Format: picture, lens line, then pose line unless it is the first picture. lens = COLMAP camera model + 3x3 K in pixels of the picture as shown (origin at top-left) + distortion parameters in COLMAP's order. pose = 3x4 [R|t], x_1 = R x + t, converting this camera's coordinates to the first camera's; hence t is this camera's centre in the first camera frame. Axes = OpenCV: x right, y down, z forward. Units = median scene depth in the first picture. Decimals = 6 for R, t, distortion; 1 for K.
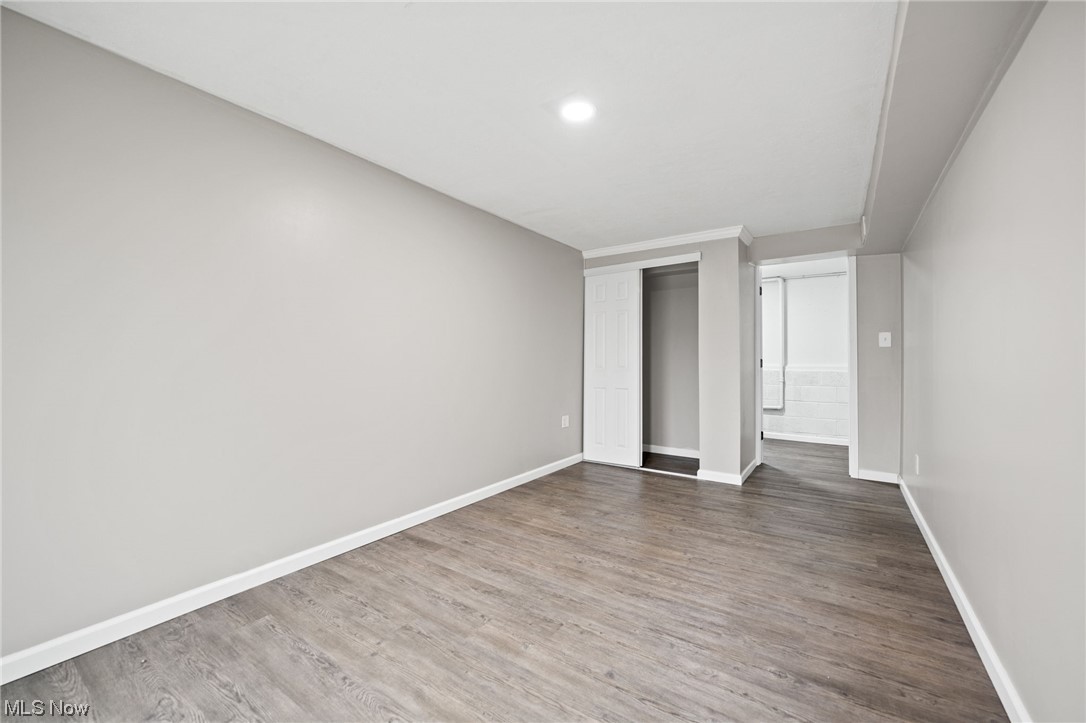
lens RADIAL K [[434.7, 0, 541.7], [0, 434.7, 362.6], [0, 0, 1]] dist [-0.004868, 0.000041]
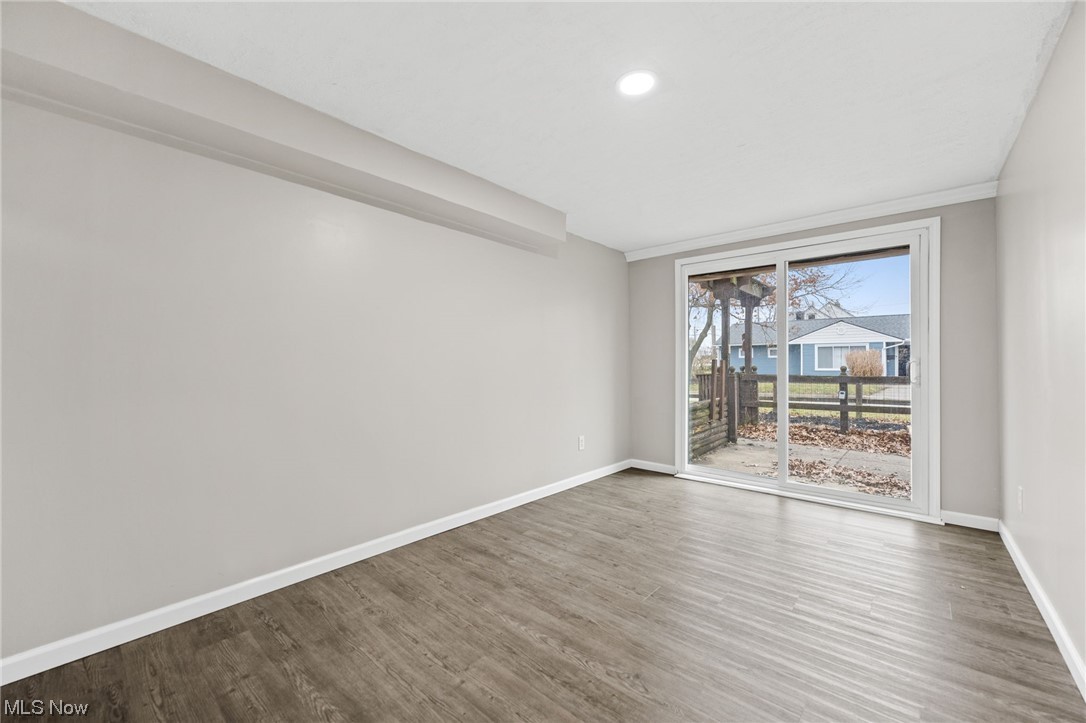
lens RADIAL K [[434.7, 0, 544.7], [0, 434.7, 365.5], [0, 0, 1]] dist [-0.004868, 0.000041]
pose [[-0.994183, 0.000385, 0.107705, 0.173471], [0.000738, 0.999994, 0.003244, -0.006488], [-0.107703, 0.003304, -0.994178, 1.843019]]
